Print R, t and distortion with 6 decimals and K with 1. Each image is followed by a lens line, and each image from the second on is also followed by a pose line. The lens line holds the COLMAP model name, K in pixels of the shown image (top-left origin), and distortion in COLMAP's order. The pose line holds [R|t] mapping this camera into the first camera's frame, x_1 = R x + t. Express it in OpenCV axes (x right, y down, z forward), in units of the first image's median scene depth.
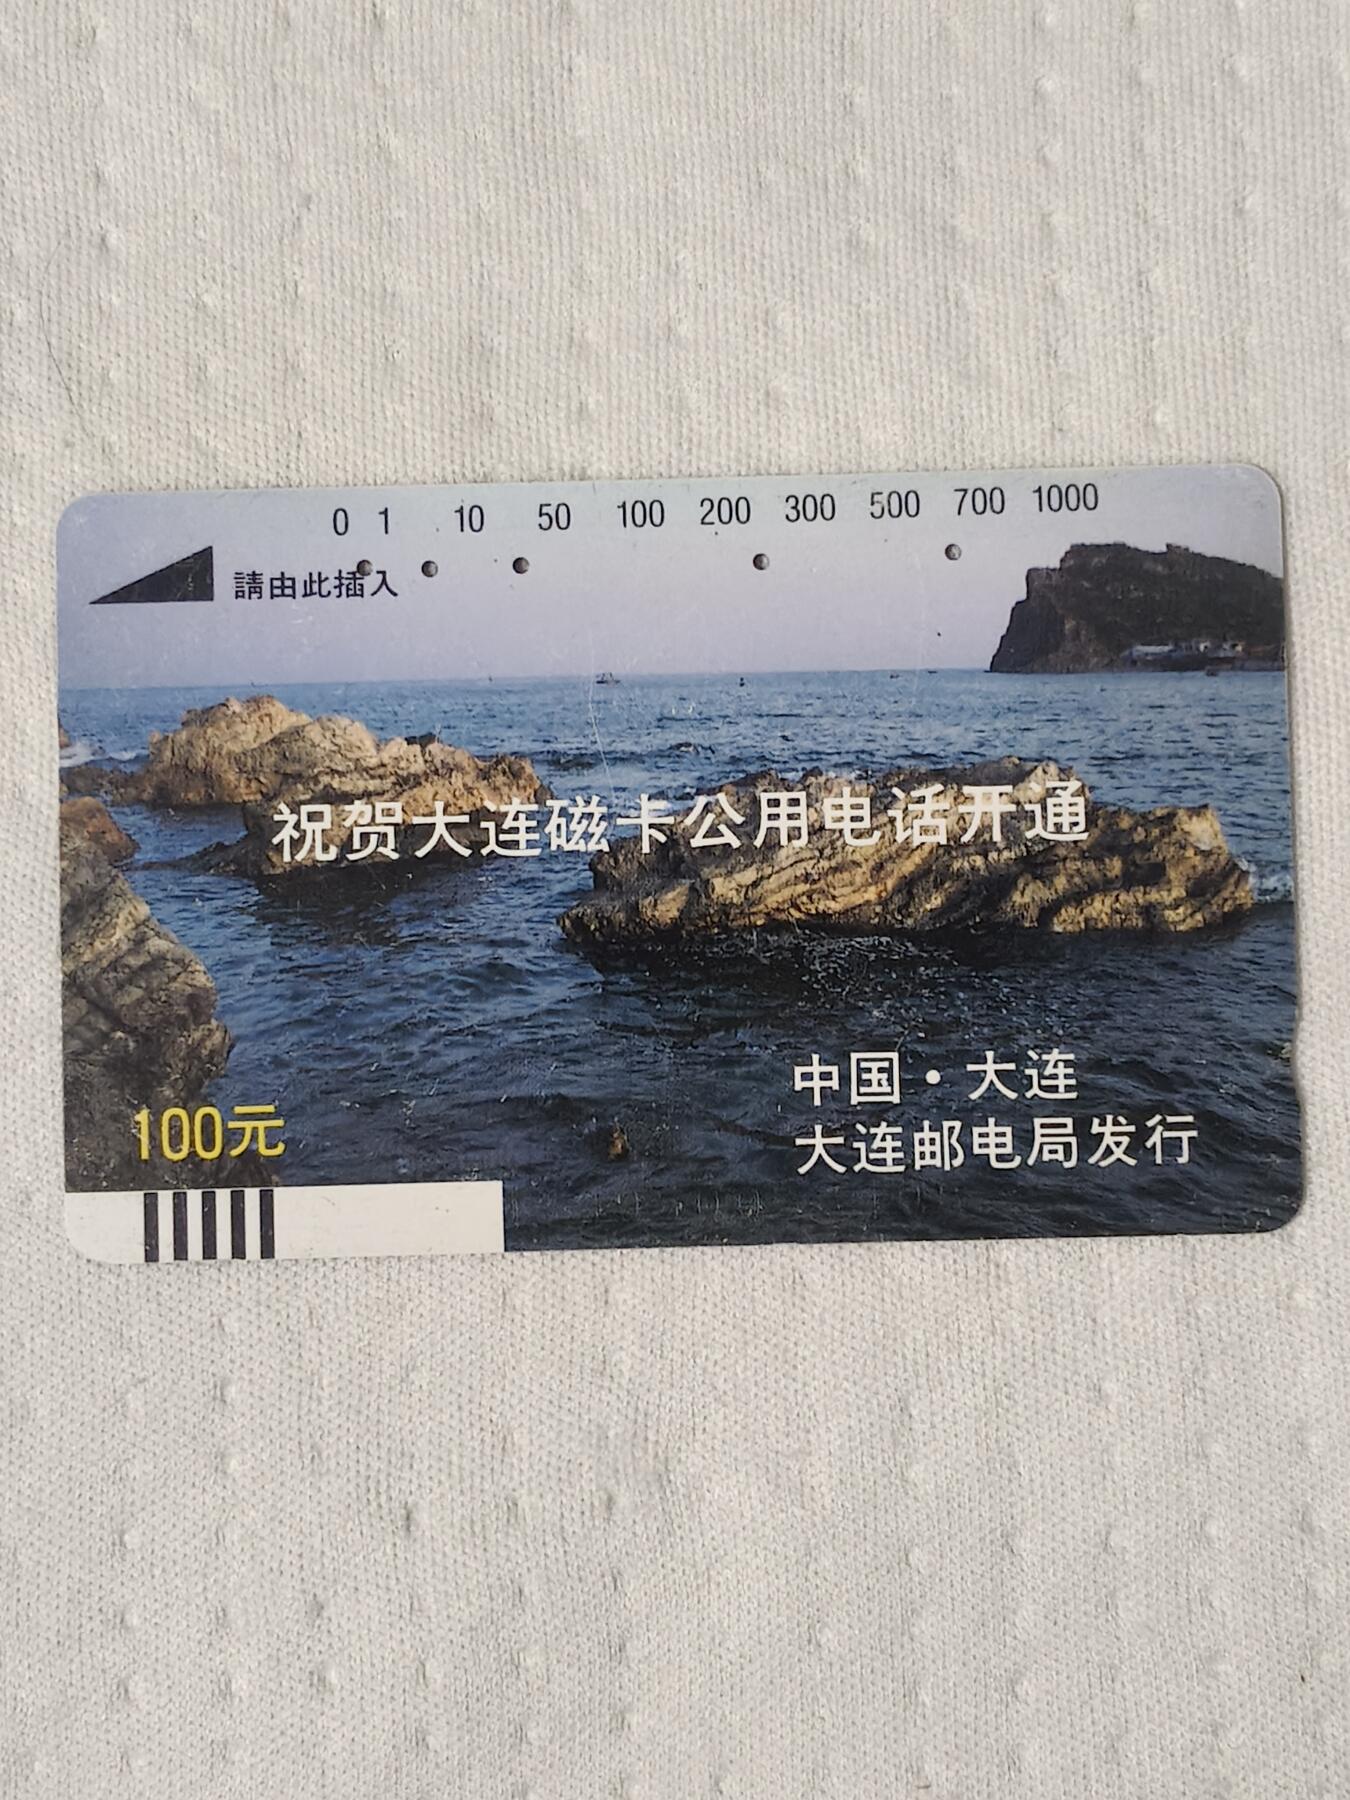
lens RADIAL K [[3520.2, 0, 720.0], [0, 3520.2, 866.4], [0, 0, 1]] dist [0.095561, 0.000000]
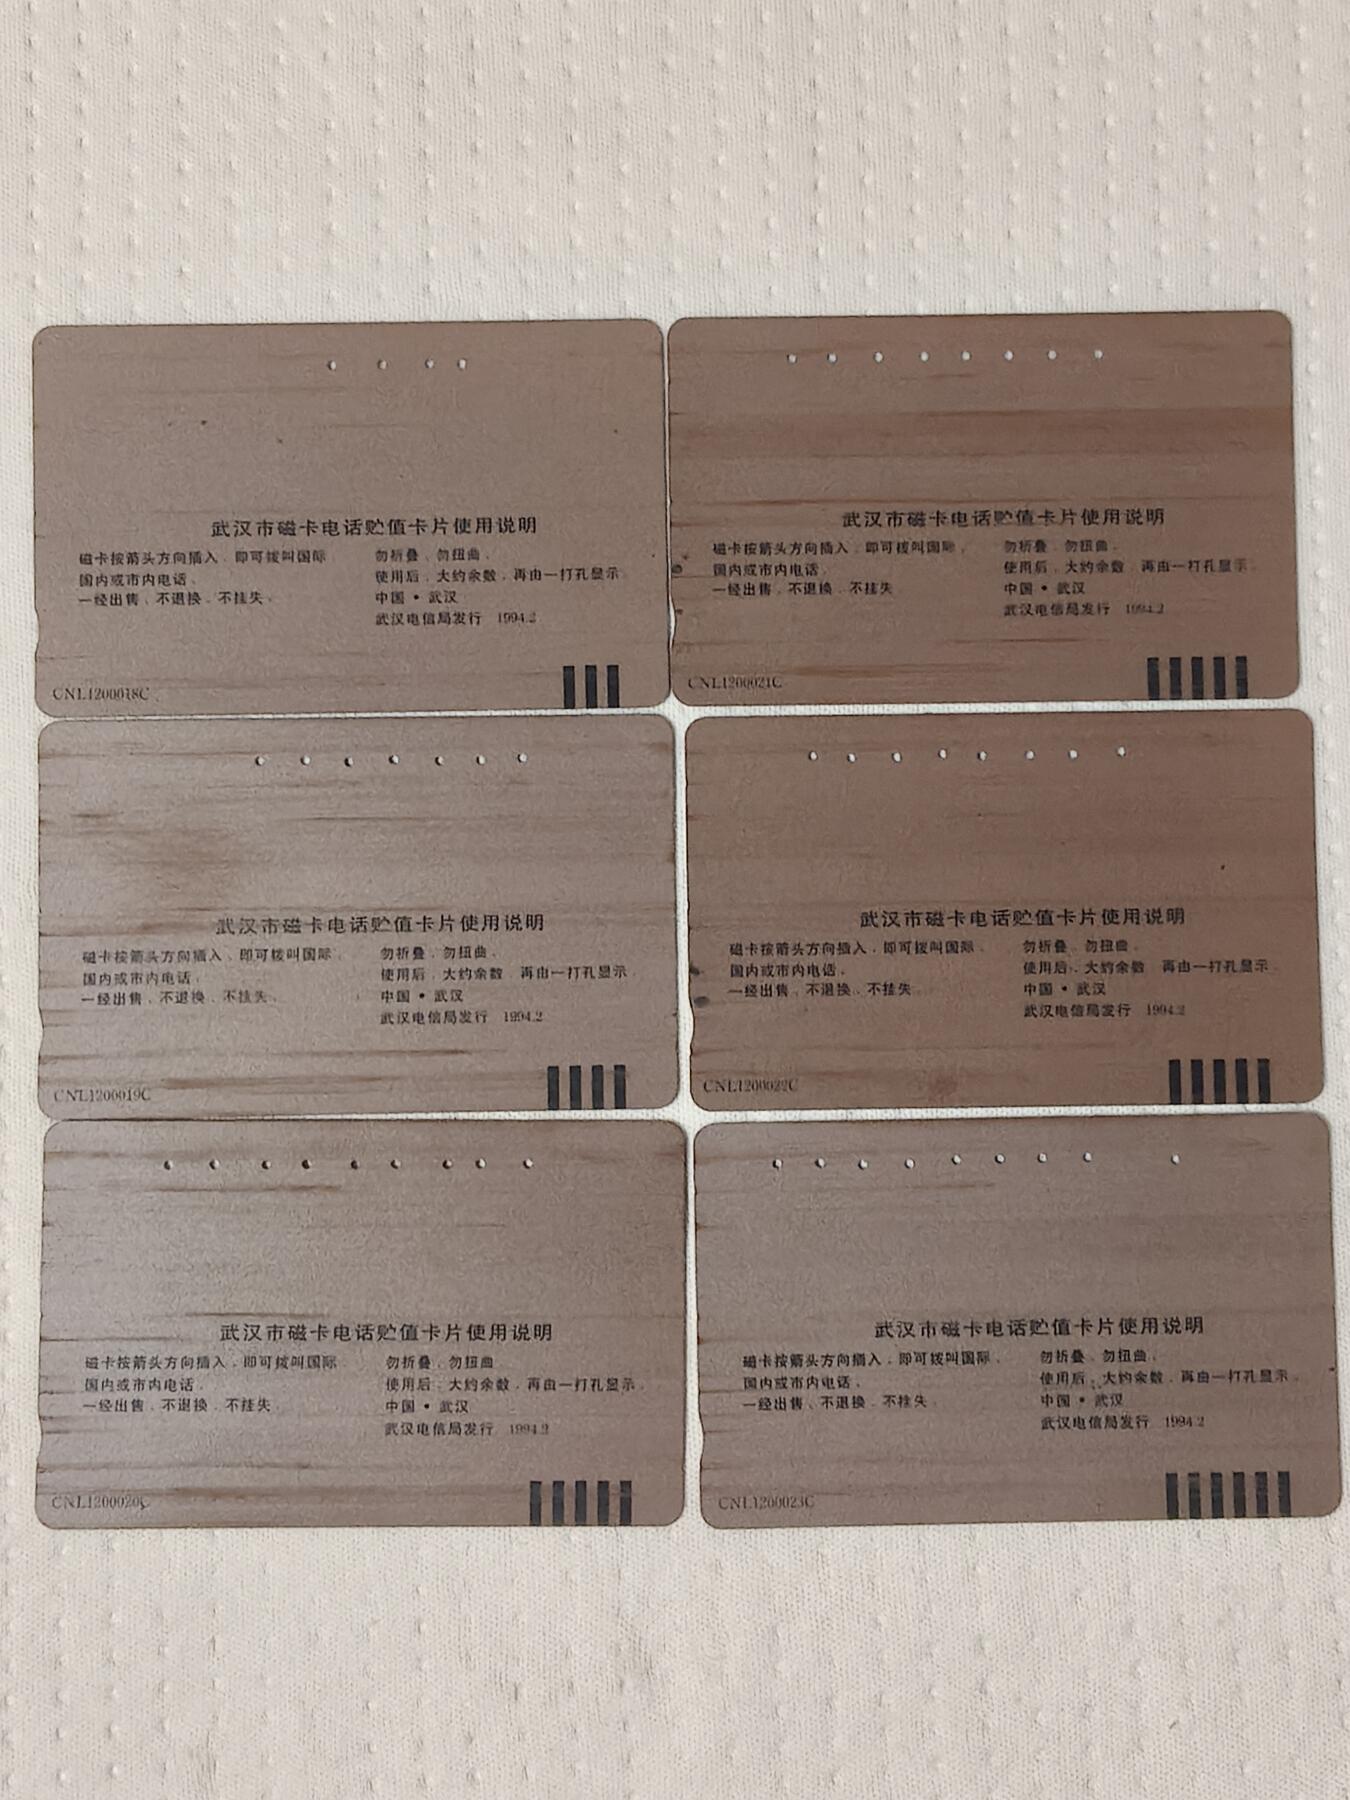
lens RADIAL K [[3520.2, 0, 654.8], [0, 3520.2, 922.6], [0, 0, 1]] dist [0.095561, 0.000000]
pose [[0.999830, -0.012645, -0.013441, 0.018030], [0.011267, 0.995115, -0.098081, -0.041922], [0.014615, 0.097913, 0.995088, -0.948524]]
